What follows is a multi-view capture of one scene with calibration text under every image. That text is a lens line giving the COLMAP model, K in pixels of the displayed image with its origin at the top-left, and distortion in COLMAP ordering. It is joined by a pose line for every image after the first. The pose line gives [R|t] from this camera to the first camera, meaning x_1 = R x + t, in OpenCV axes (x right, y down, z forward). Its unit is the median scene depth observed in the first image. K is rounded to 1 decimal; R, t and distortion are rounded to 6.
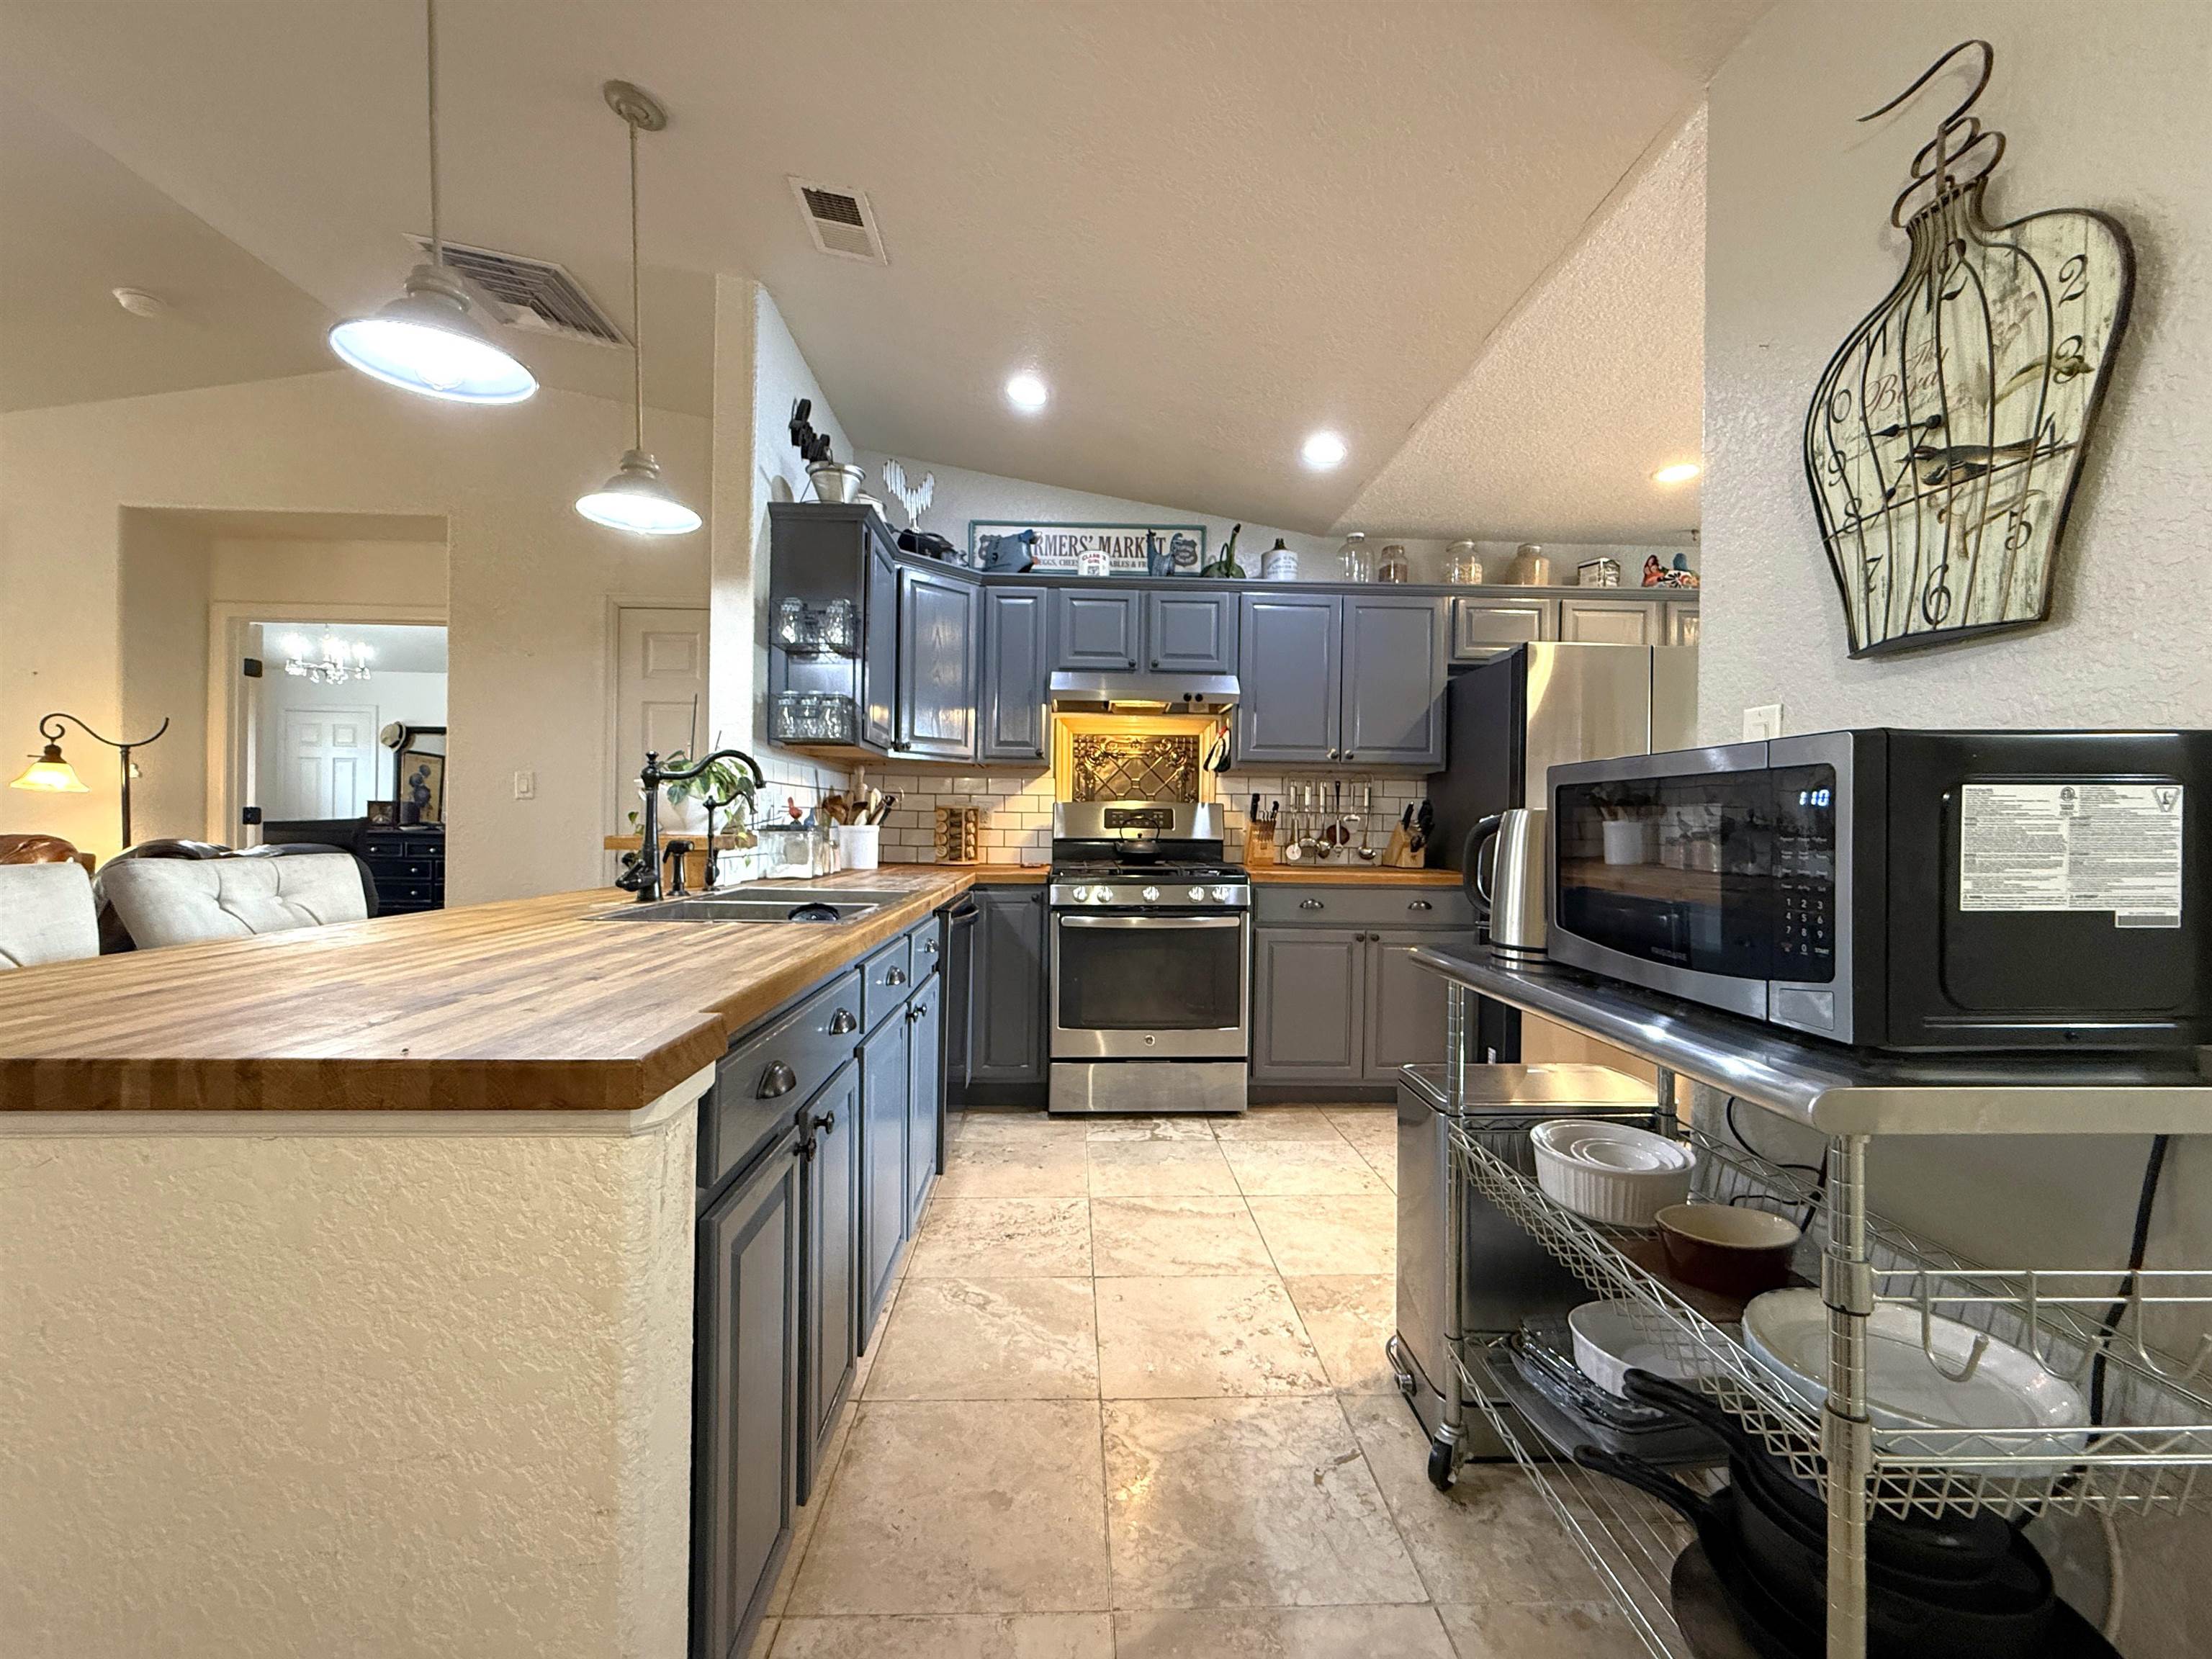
lens RADIAL K [[880.1, 0, 1094.1], [0, 880.1, 827.7], [0, 0, 1]] dist [0.000843, -0.000722]
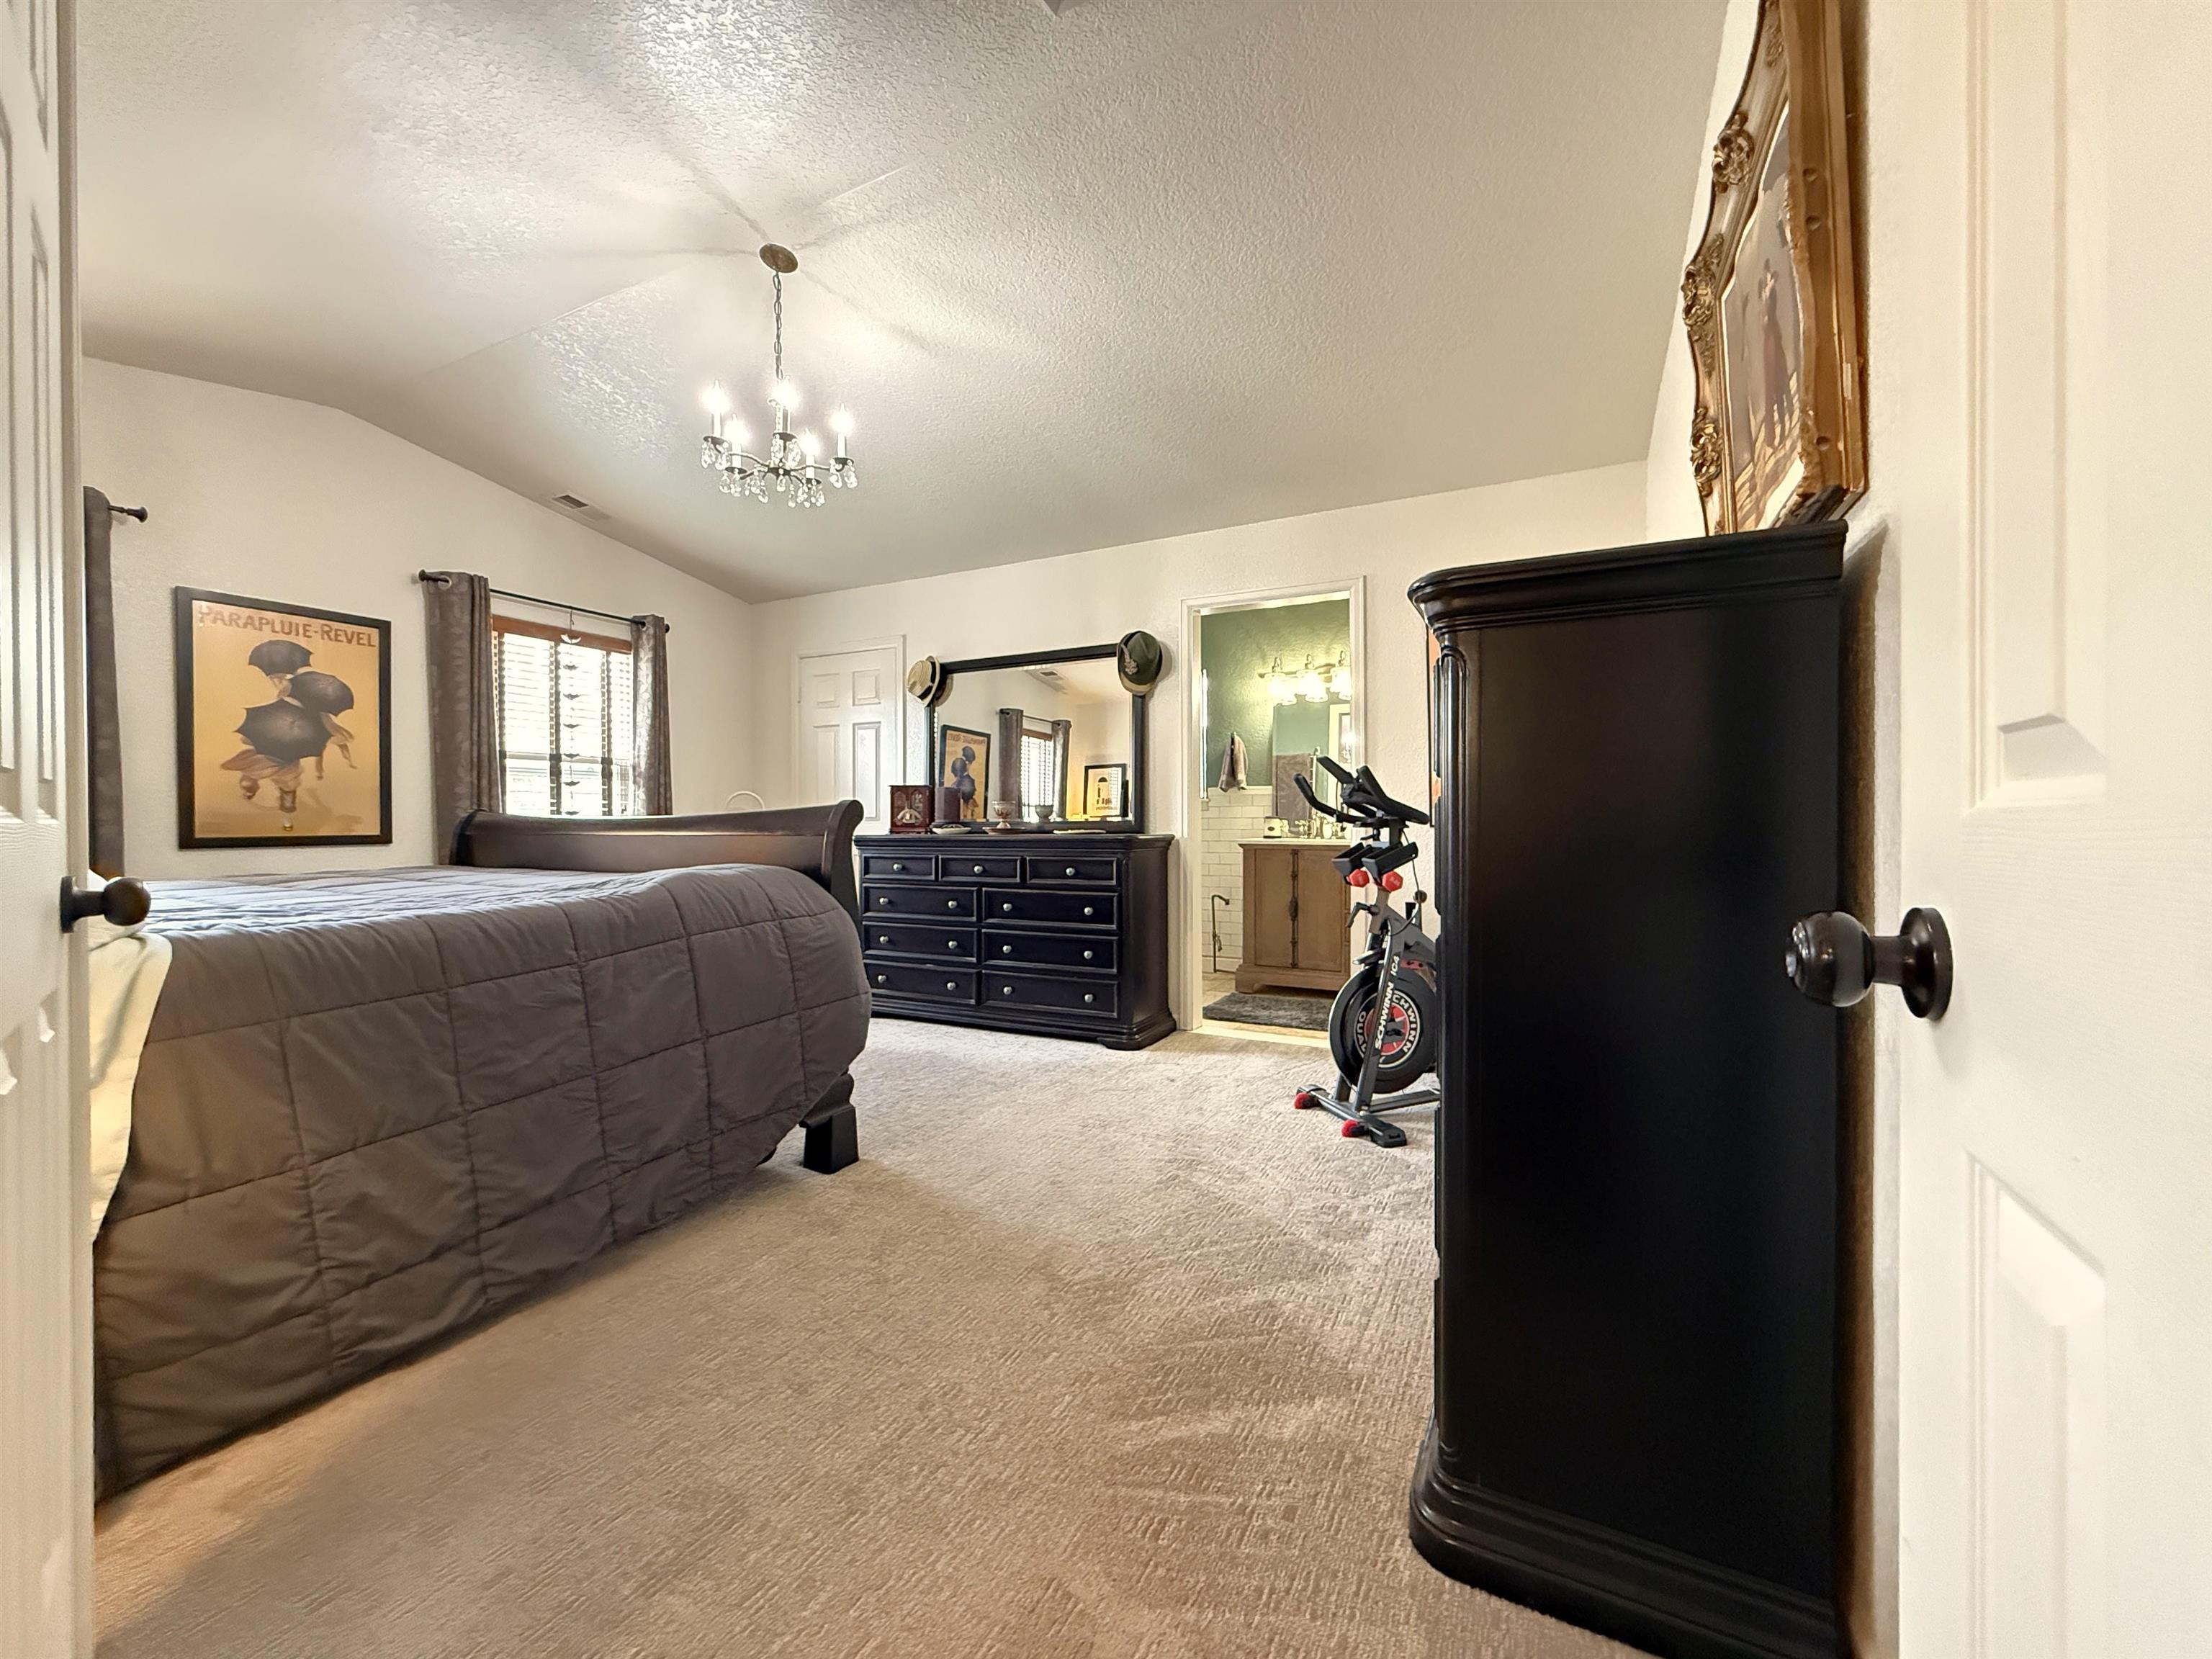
lens RADIAL K [[880.1, 0, 1114.3], [0, 880.1, 826.4], [0, 0, 1]] dist [0.000843, -0.000722]
pose [[0.881674, -0.012804, -0.471685, -0.828979], [0.012563, 0.999914, -0.003660, 0.003753], [0.471691, -0.002699, 0.881760, 1.105303]]
